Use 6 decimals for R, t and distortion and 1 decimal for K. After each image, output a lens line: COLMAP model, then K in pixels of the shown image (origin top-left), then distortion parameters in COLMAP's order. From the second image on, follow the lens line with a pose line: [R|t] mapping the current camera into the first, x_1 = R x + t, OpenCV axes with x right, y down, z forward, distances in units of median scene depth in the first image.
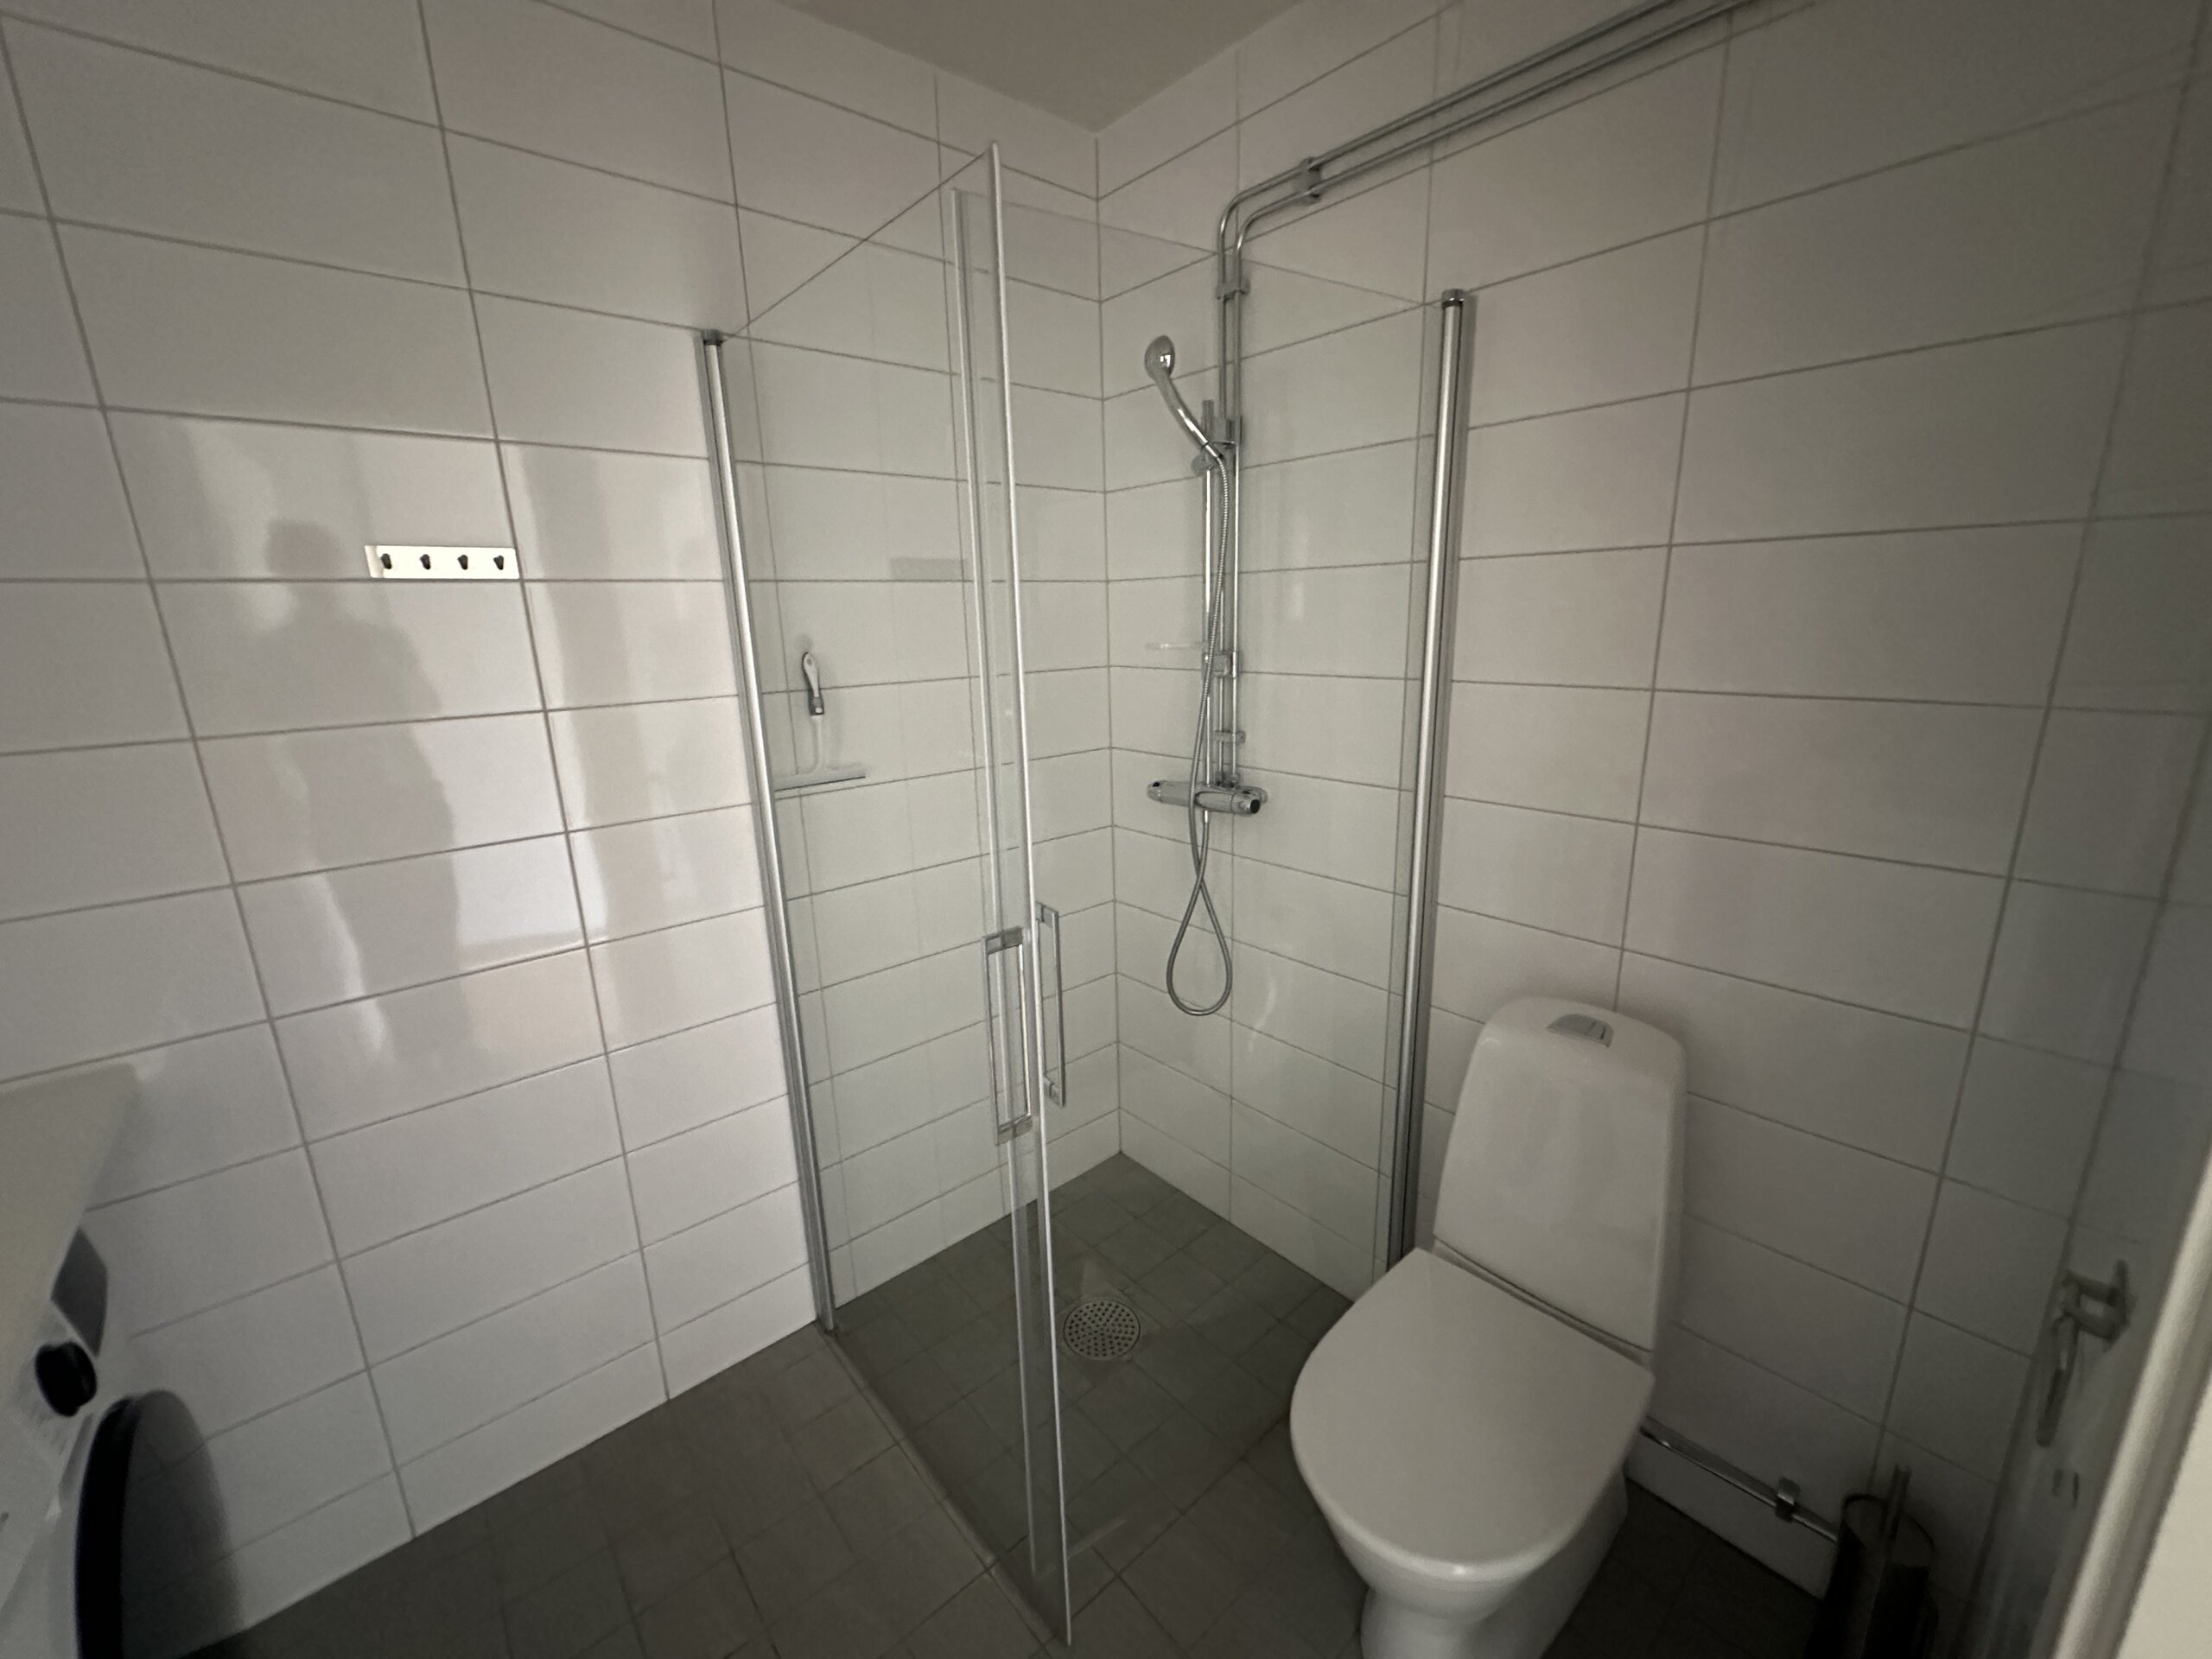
lens RADIAL K [[870.4, 0, 1092.1], [0, 870.4, 831.0], [0, 0, 1]] dist [-0.003882, 0.001278]
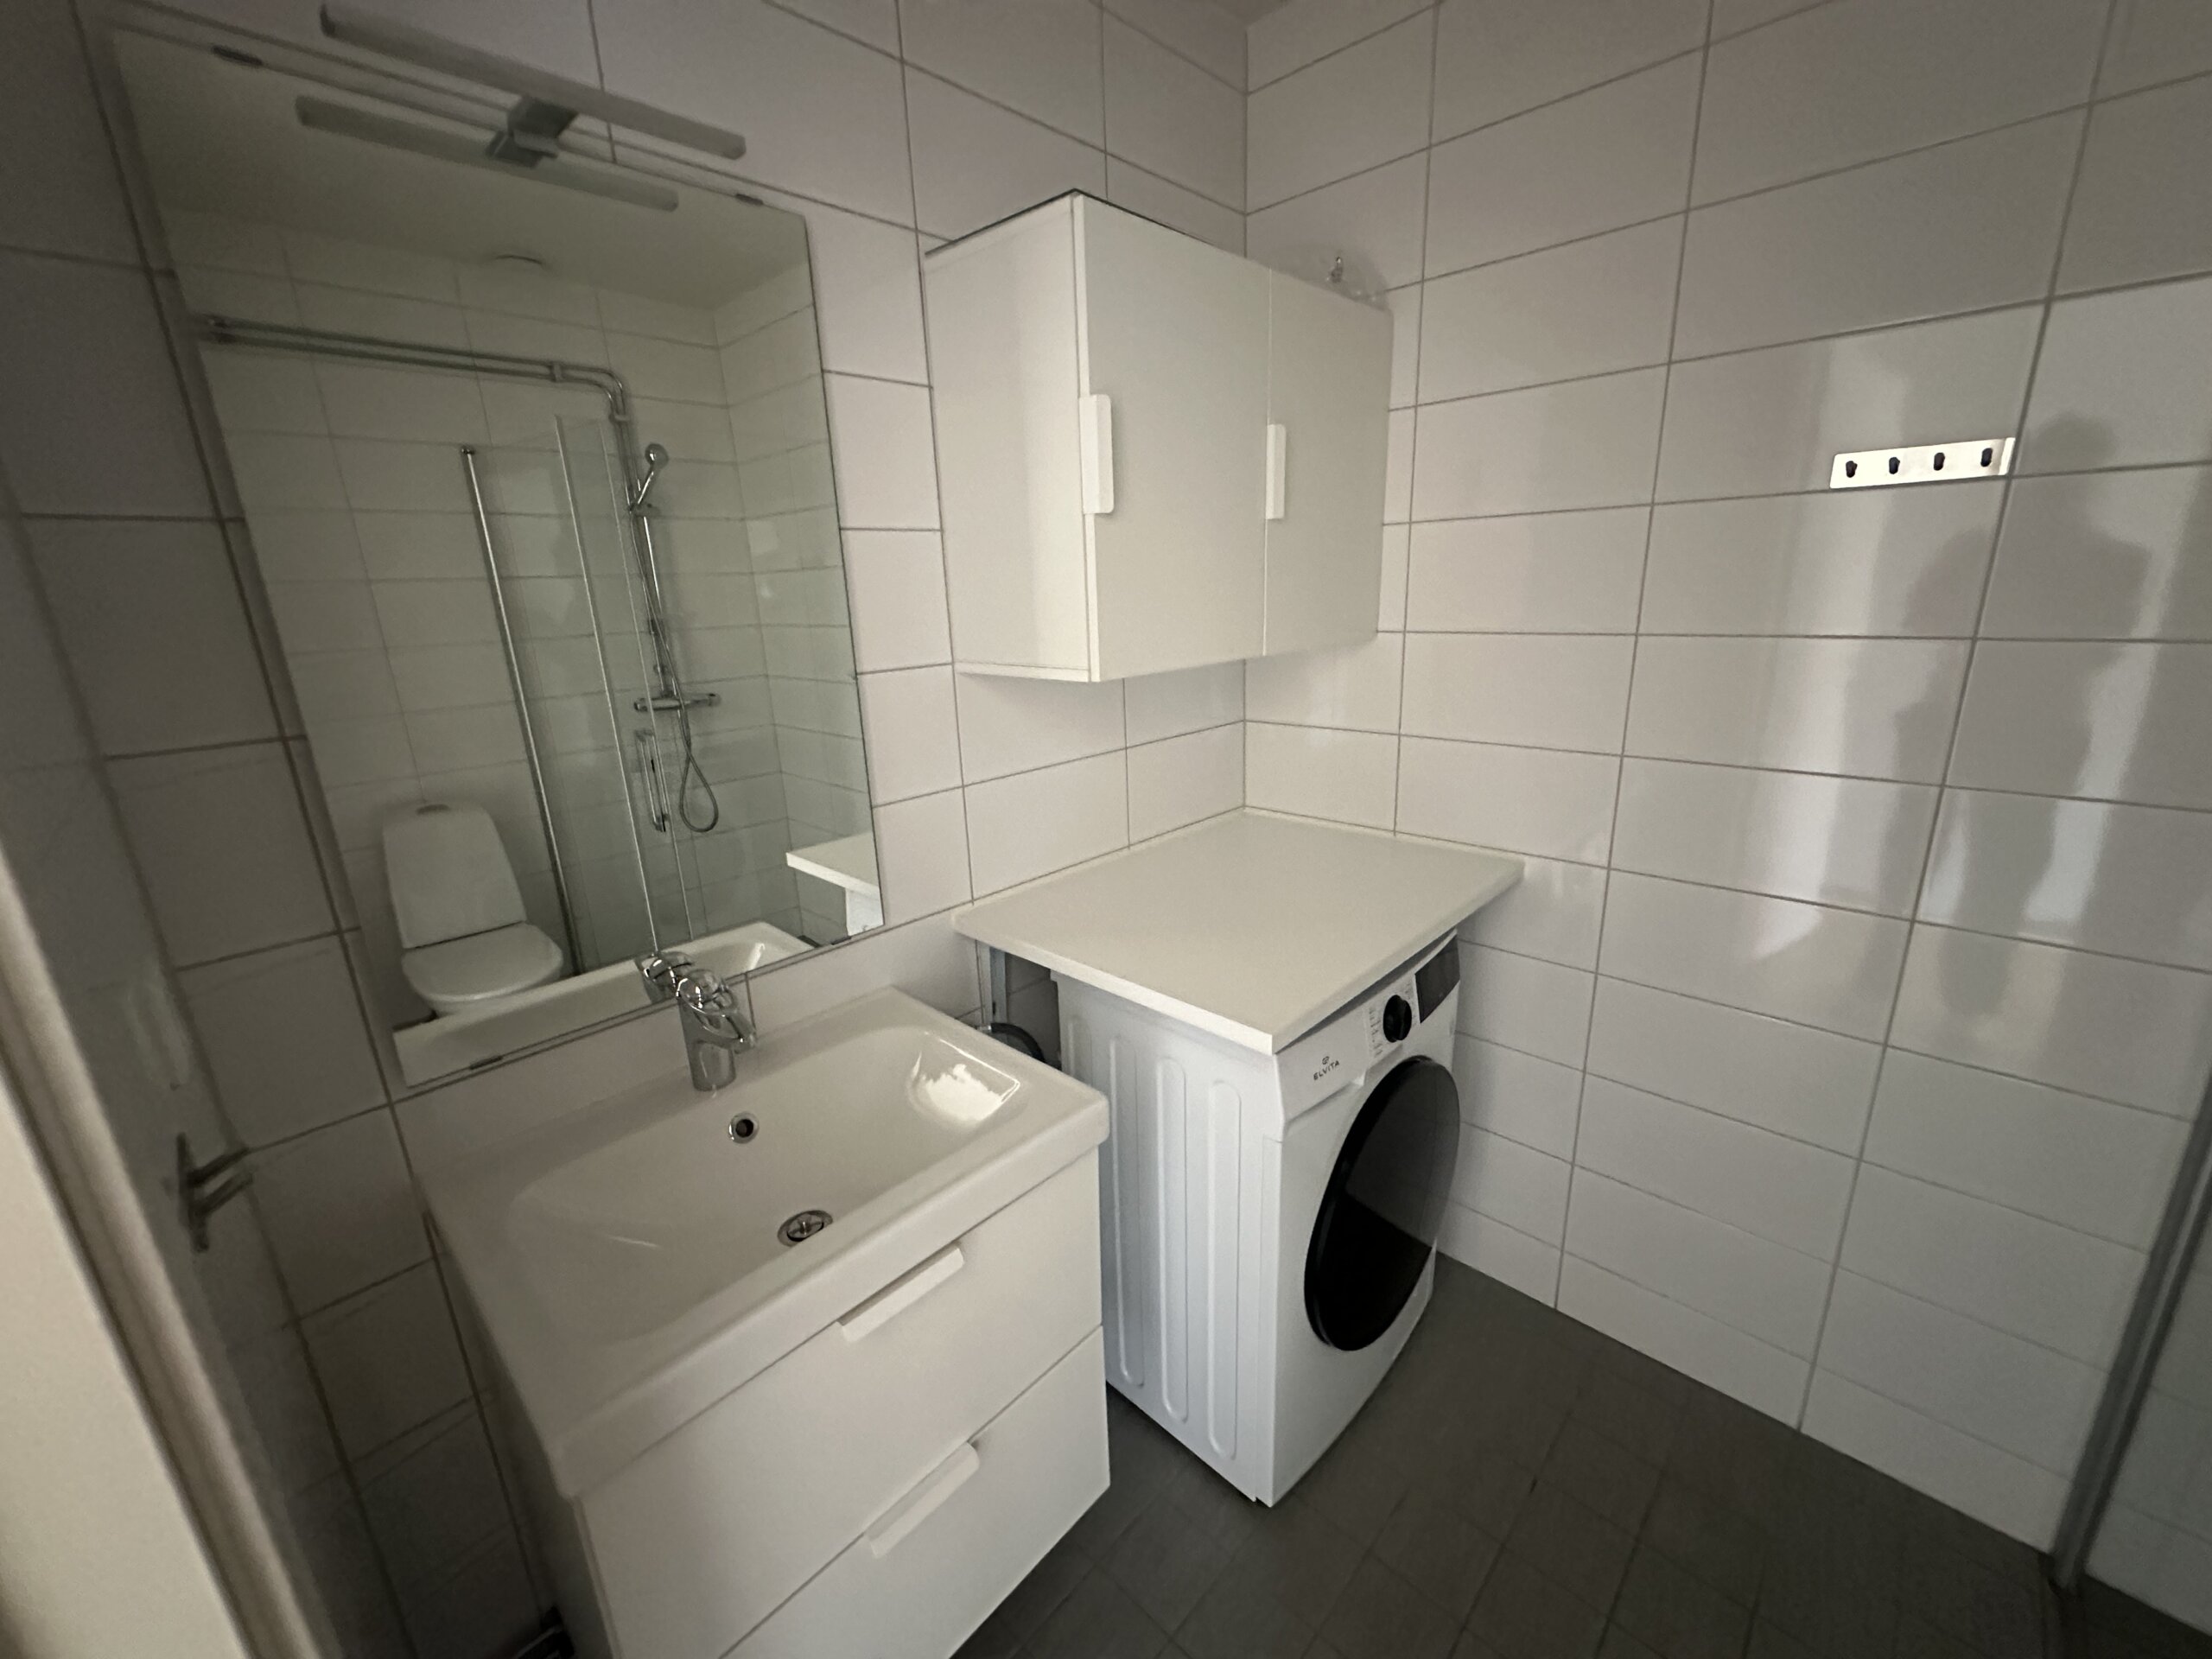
lens RADIAL K [[870.4, 0, 1112.2], [0, 870.4, 825.2], [0, 0, 1]] dist [-0.003882, 0.001278]
pose [[0.104587, 0.292092, -0.950655, 0.105593], [-0.201753, 0.942252, 0.267314, -0.021858], [0.973836, 0.163840, 0.157478, 0.081924]]
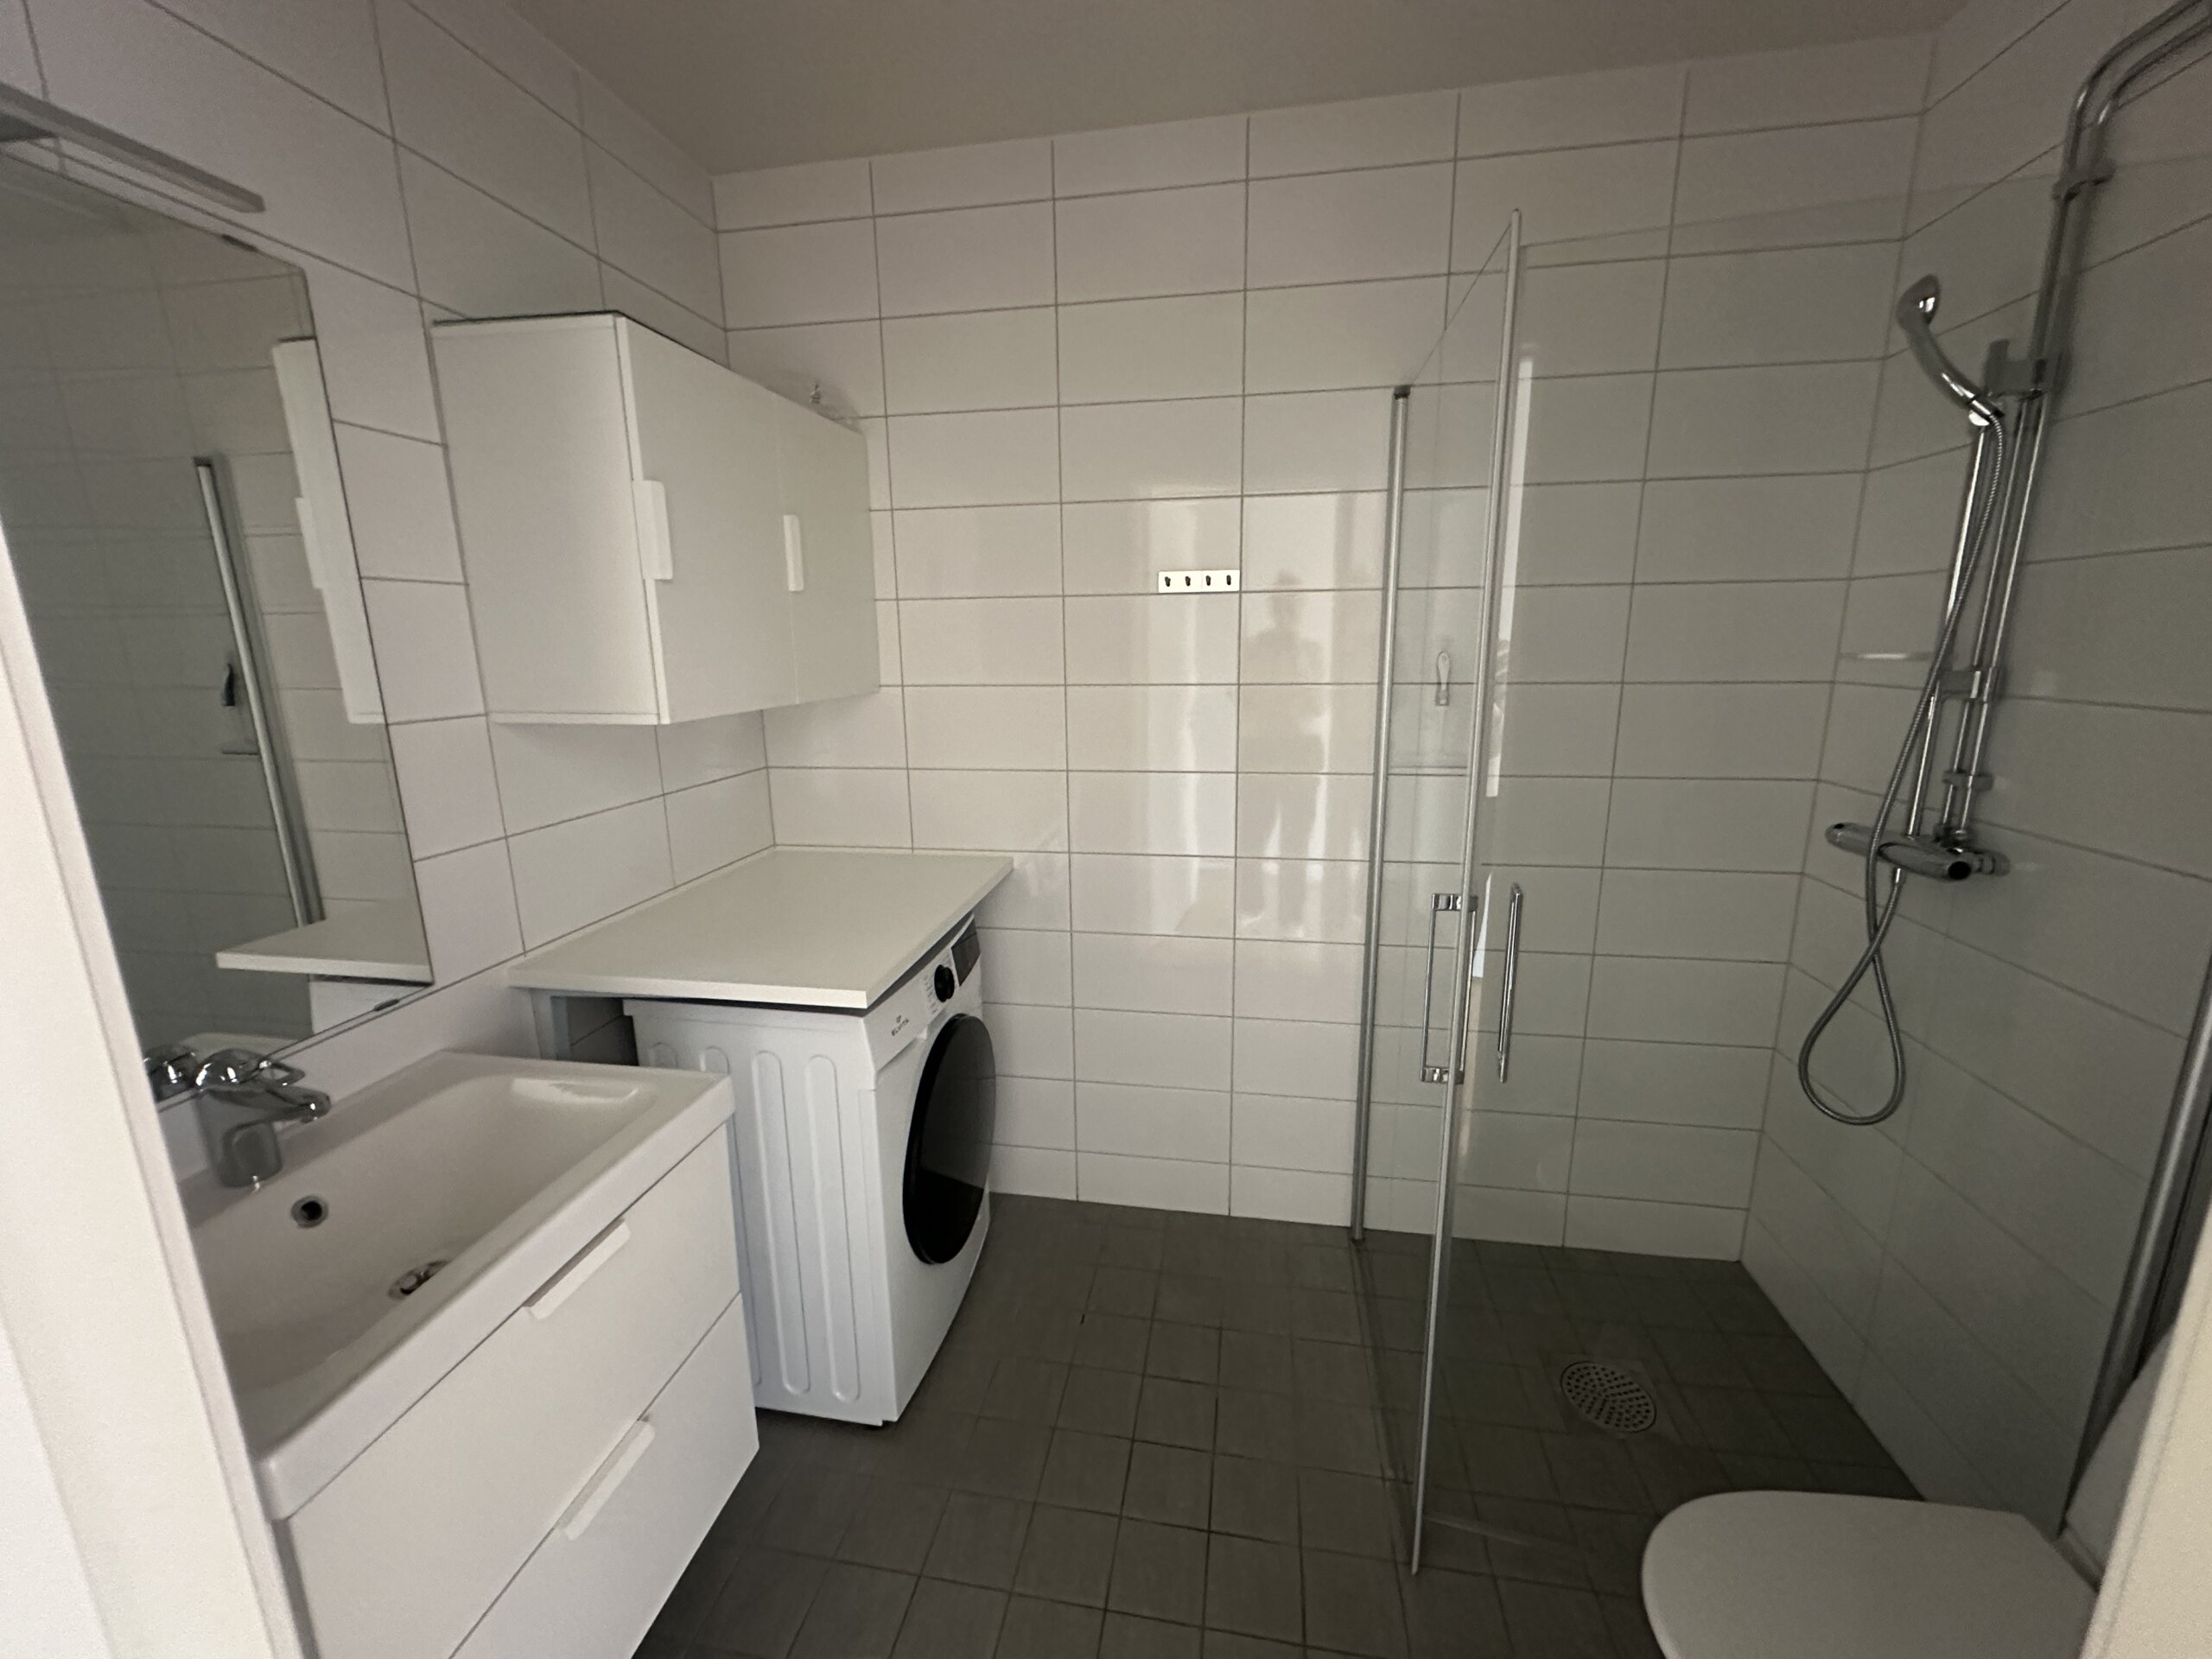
lens RADIAL K [[870.4, 0, 1102.4], [0, 870.4, 823.4], [0, 0, 1]] dist [-0.003882, 0.001278]
pose [[0.639942, 0.180717, -0.746871, 0.271572], [-0.187349, 0.979315, 0.076434, 0.013224], [0.745234, 0.091012, 0.660562, -0.061013]]
